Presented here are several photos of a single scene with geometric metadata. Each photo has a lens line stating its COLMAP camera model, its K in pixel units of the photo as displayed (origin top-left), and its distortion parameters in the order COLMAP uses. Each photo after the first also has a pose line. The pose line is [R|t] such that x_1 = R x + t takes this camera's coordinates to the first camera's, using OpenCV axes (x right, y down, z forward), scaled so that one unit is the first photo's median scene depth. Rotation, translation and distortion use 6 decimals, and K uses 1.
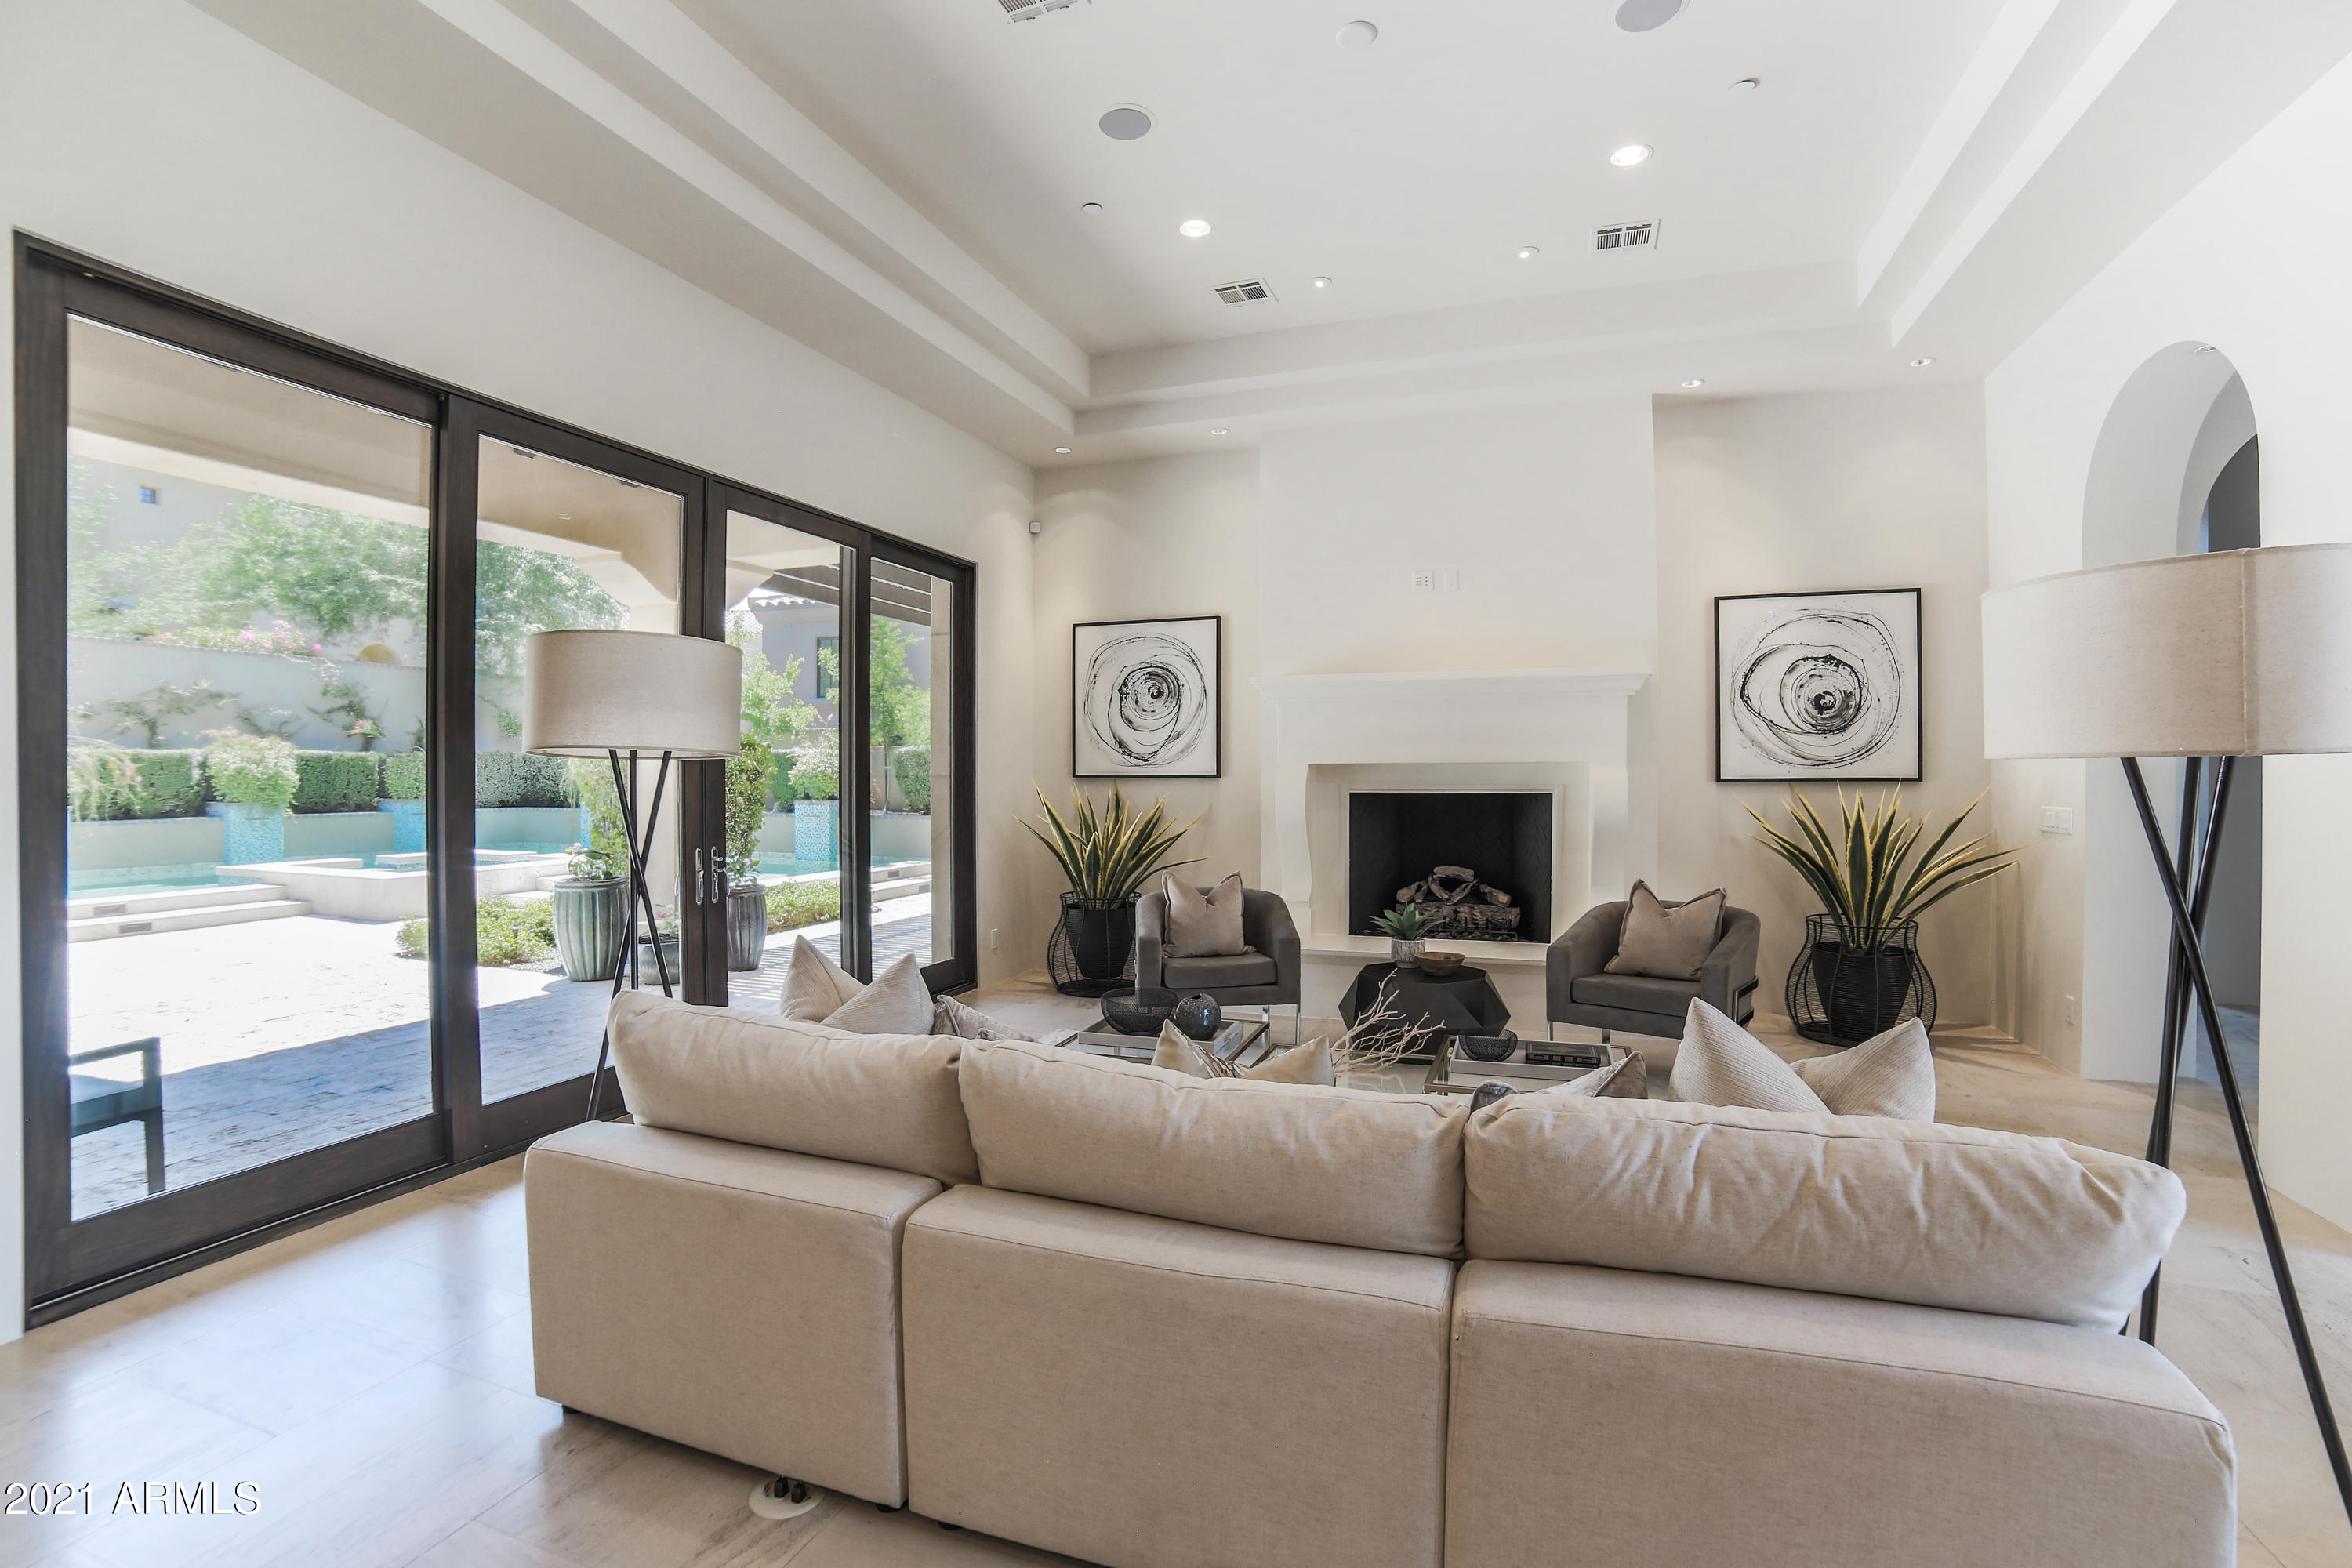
lens RADIAL K [[1064.4, 0, 1173.8], [0, 1064.4, 777.9], [0, 0, 1]] dist [-0.112933, 0.044761]
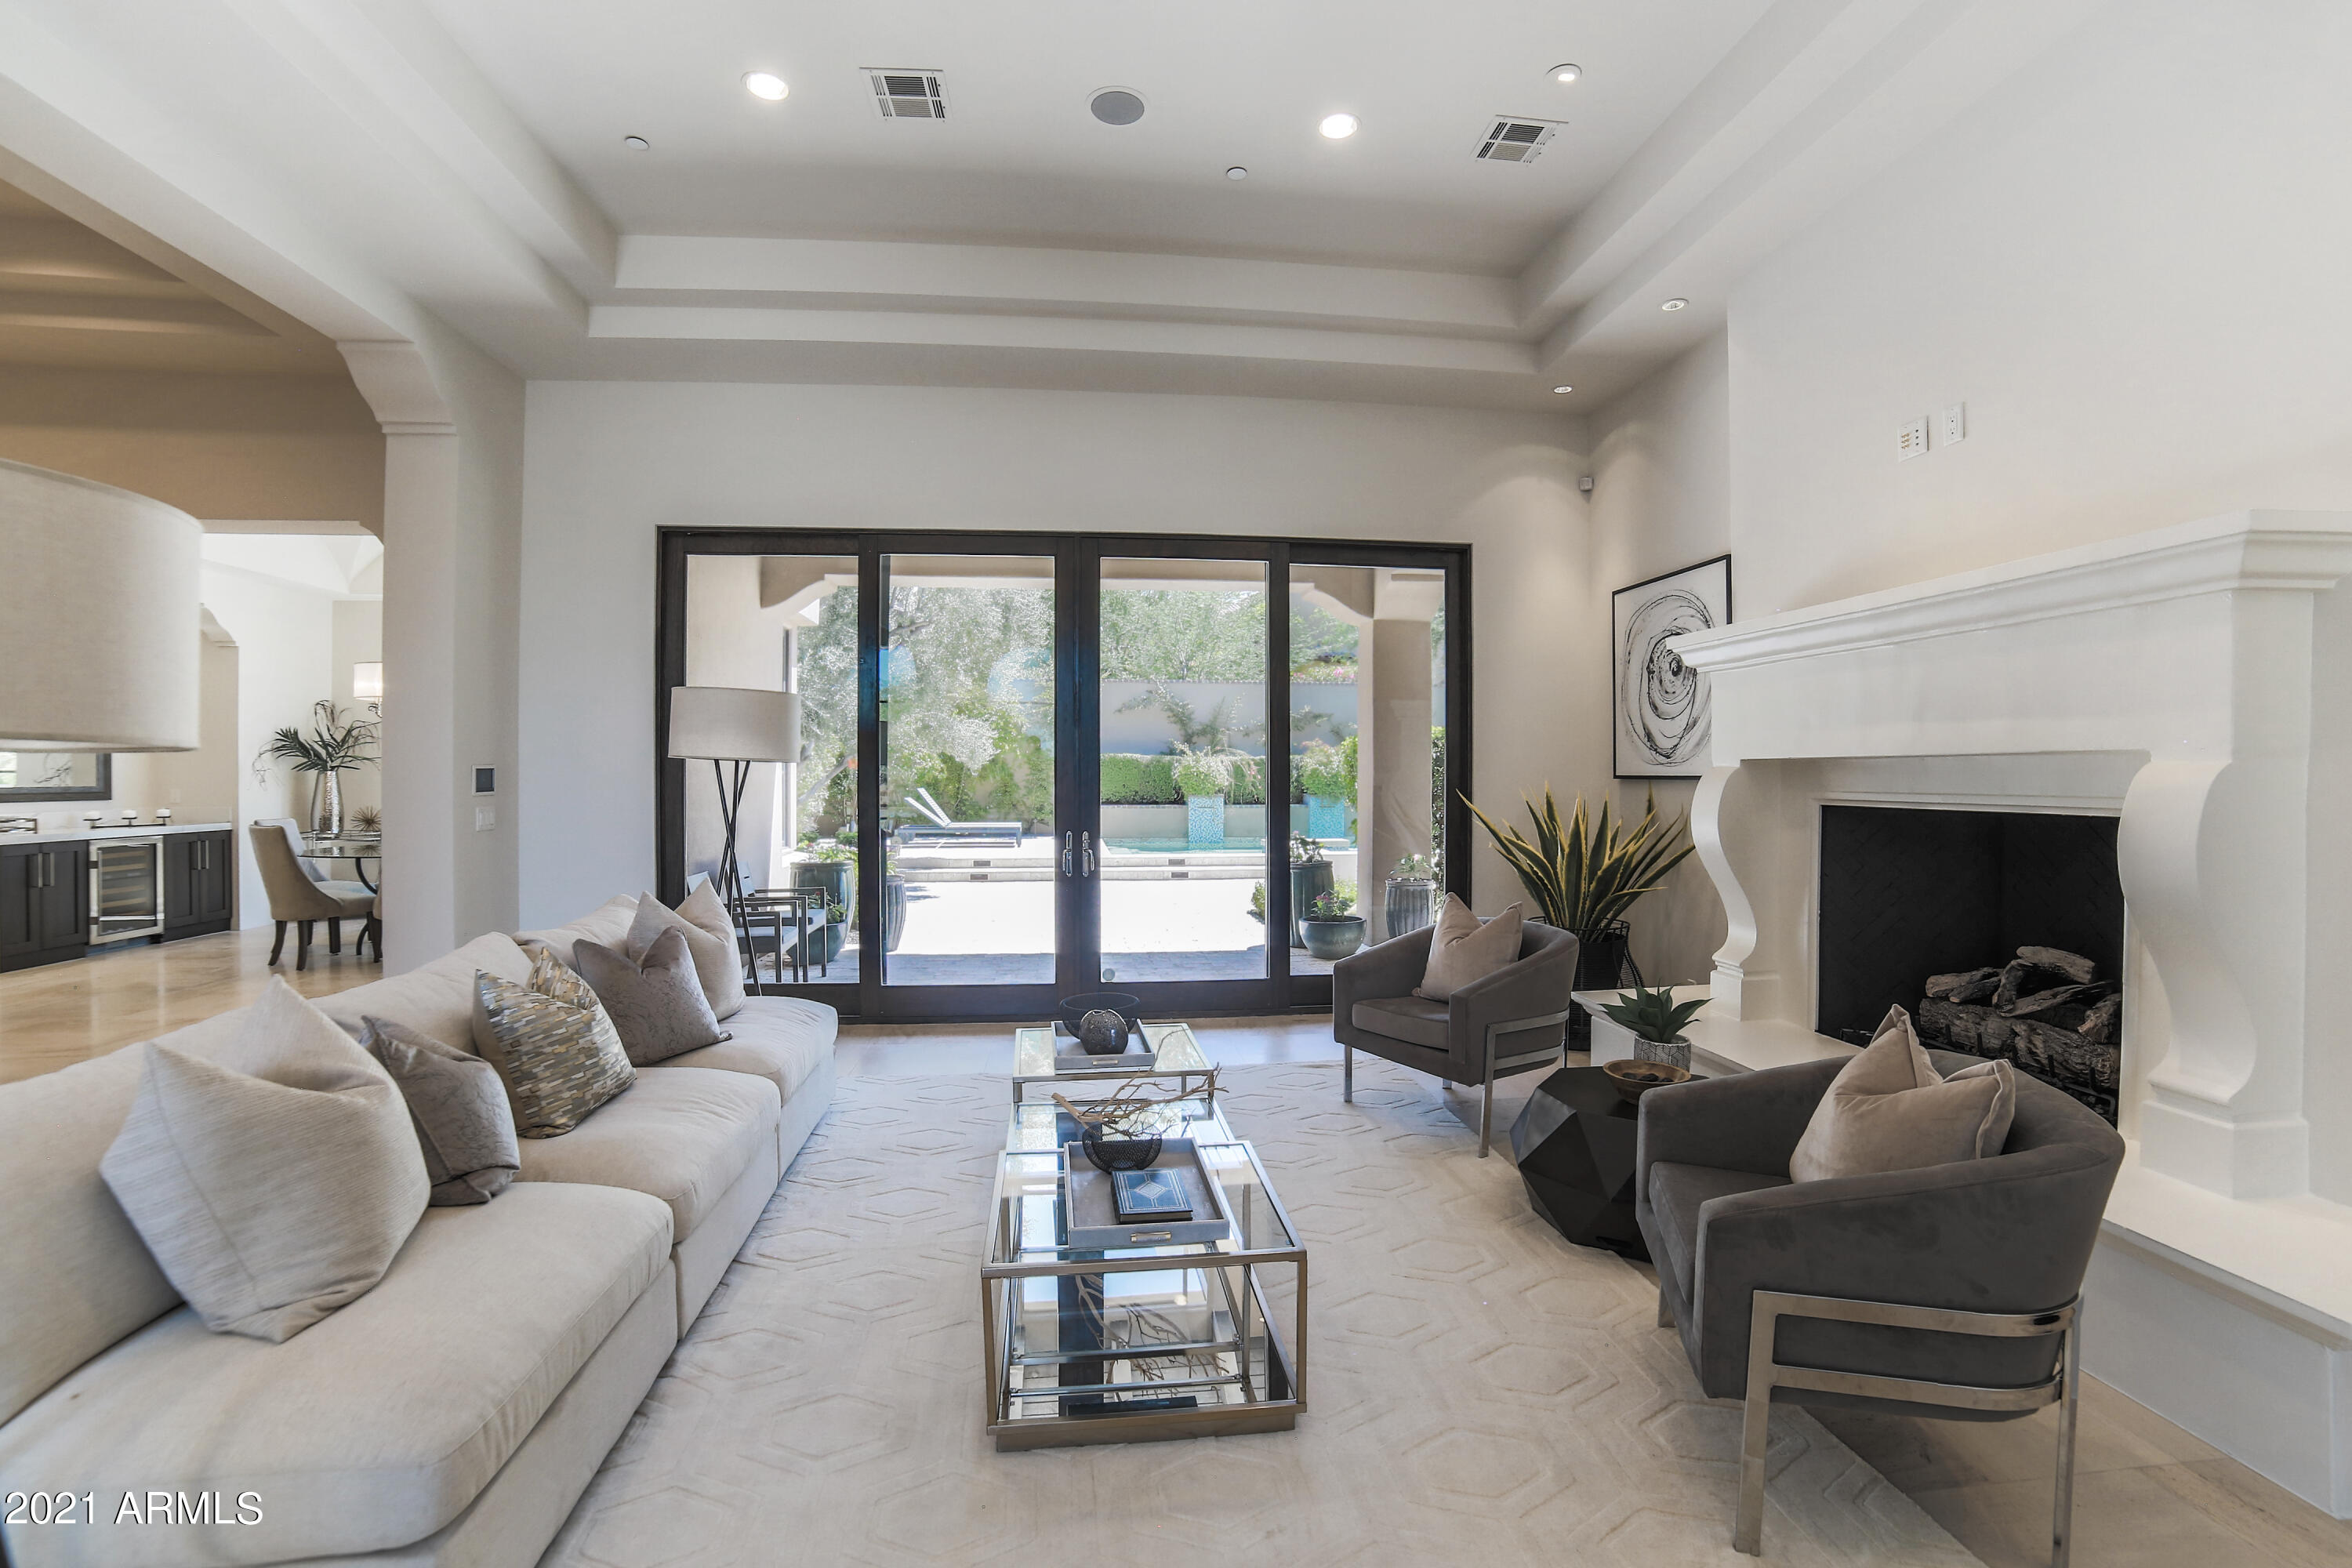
lens RADIAL K [[1053.9, 0, 1176.0], [0, 1053.9, 784.0], [0, 0, 1]] dist [-0.098139, 0.043476]
pose [[0.442978, 0.010876, -0.896467, 0.647389], [-0.007342, 0.999937, 0.008504, -0.000919], [0.896503, 0.002815, 0.443030, 0.468729]]
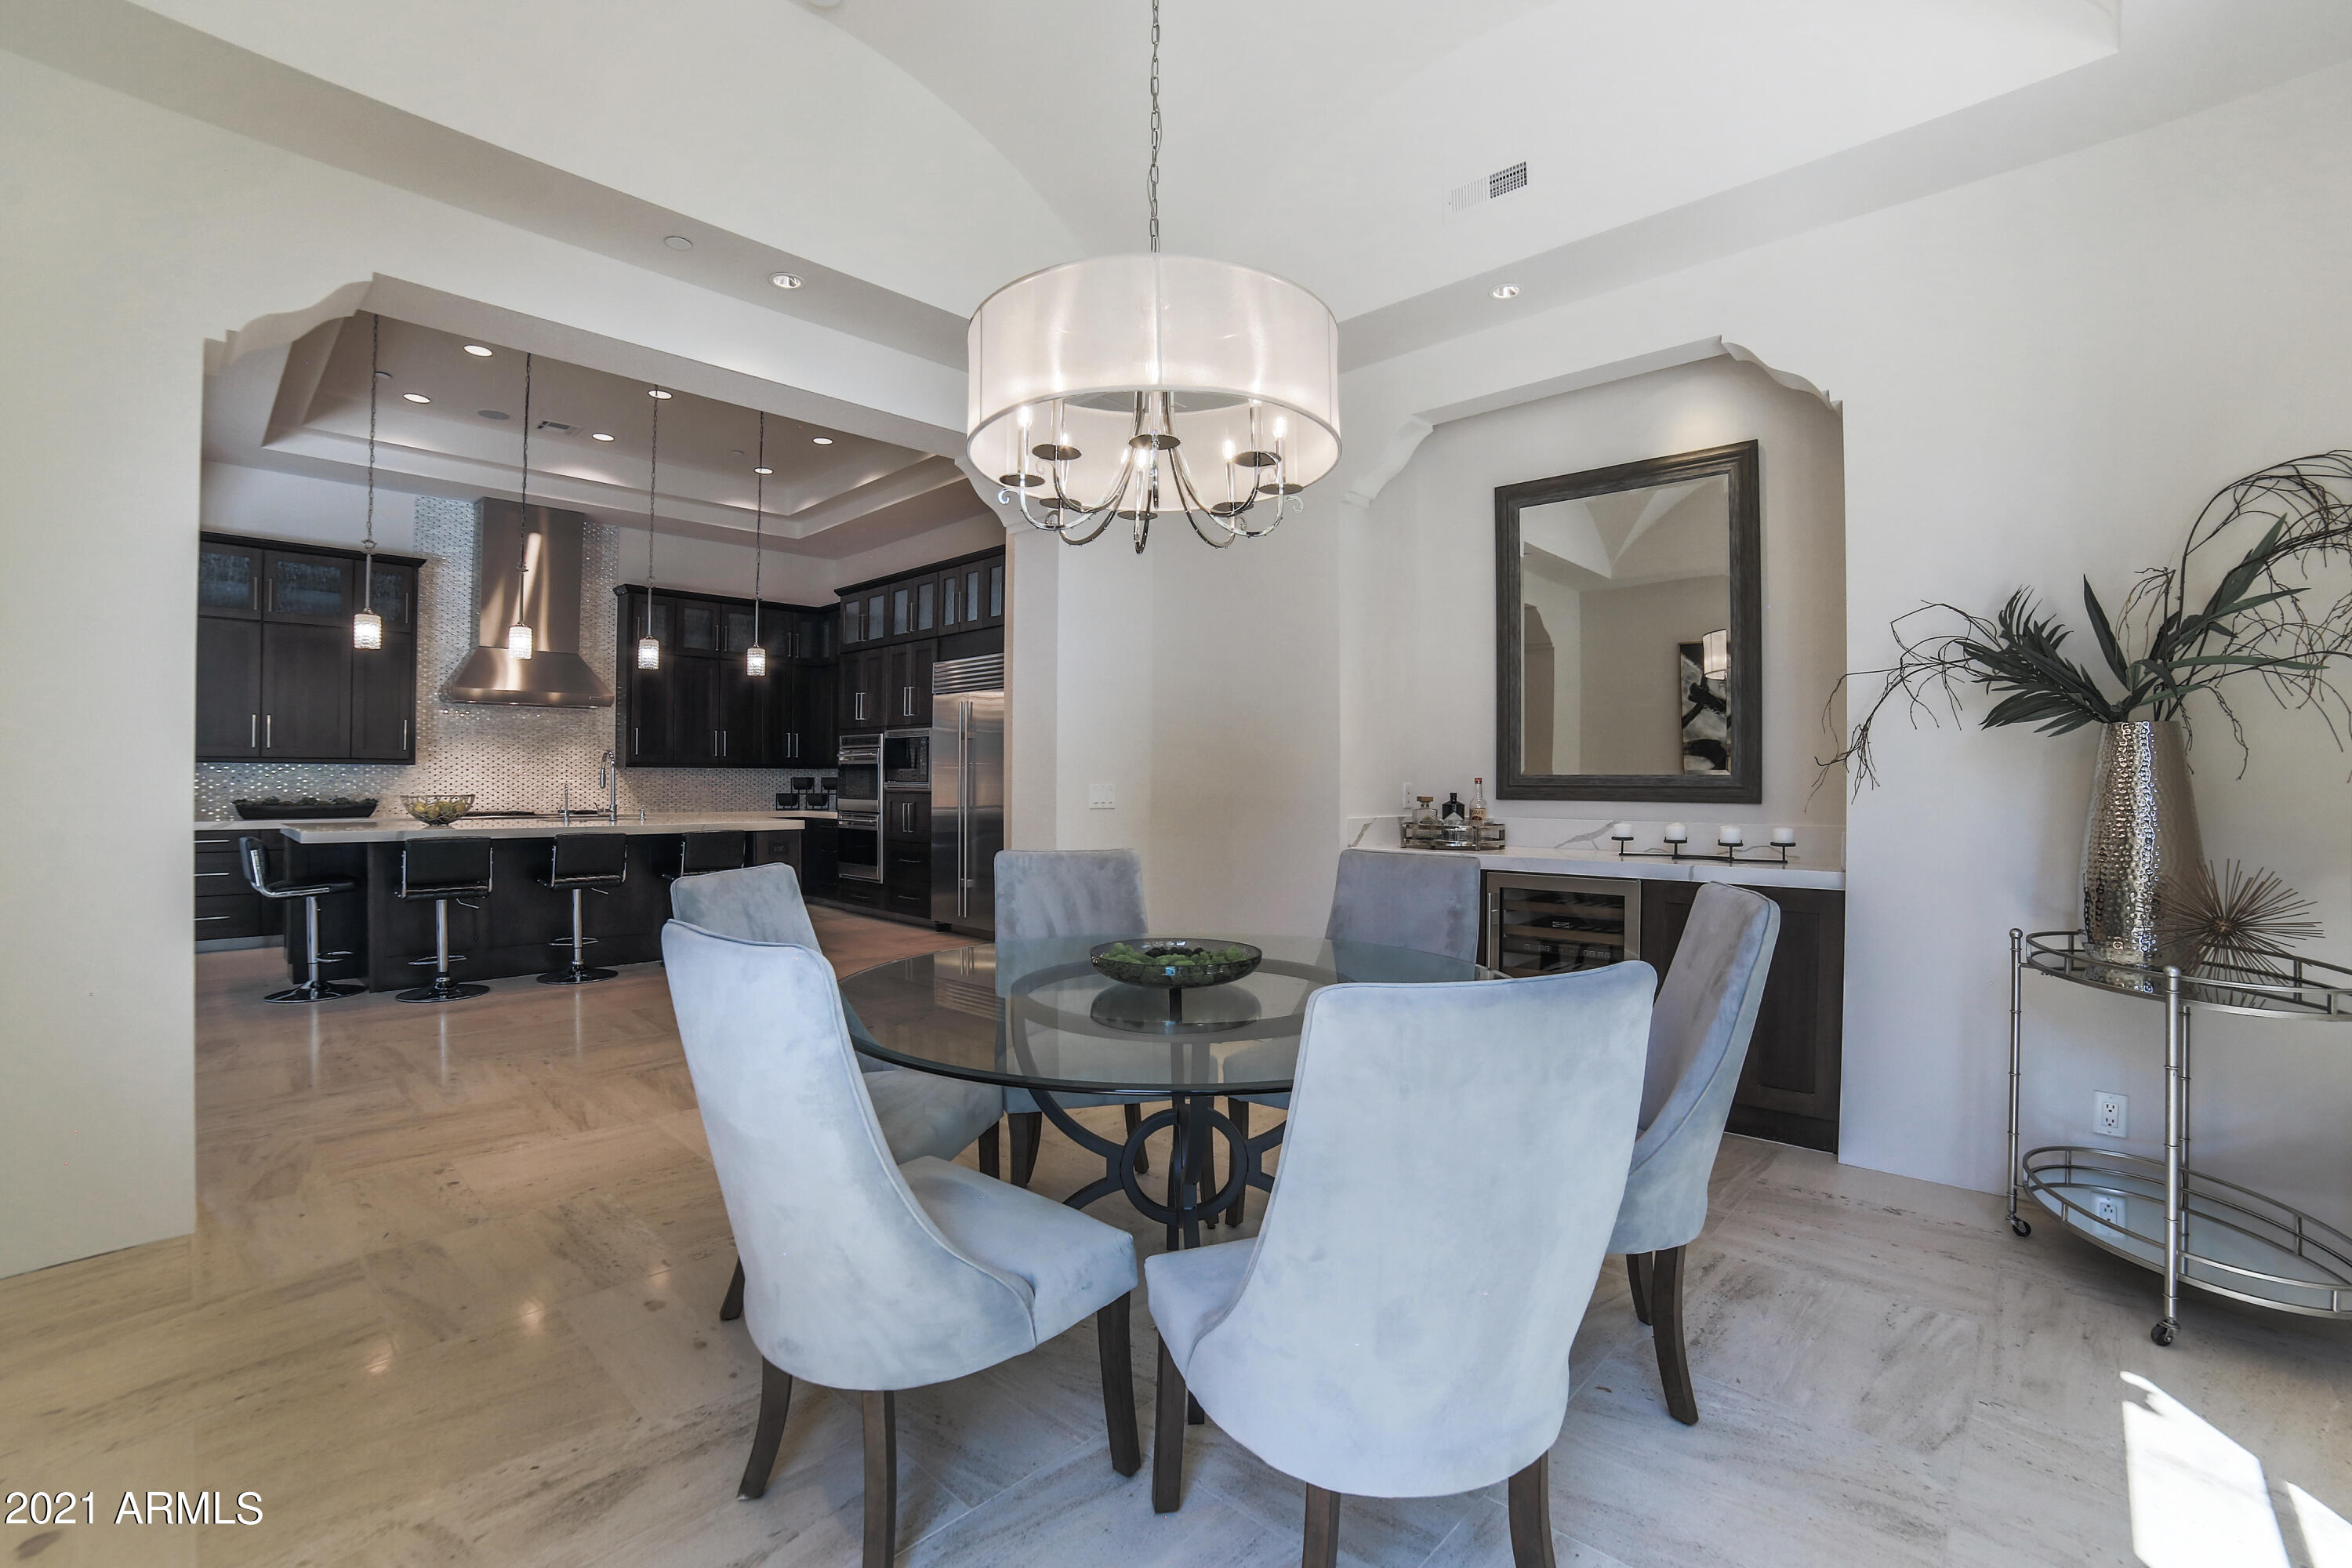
lens RADIAL K [[1053.9, 0, 1176.0], [0, 1053.9, 784.0], [0, 0, 1]] dist [-0.098139, 0.043476]
pose [[-0.912337, -0.004441, 0.409415, -1.293061], [-0.001475, 0.999970, 0.007561, 0.027325], [-0.409437, 0.006294, -0.912317, 0.548439]]
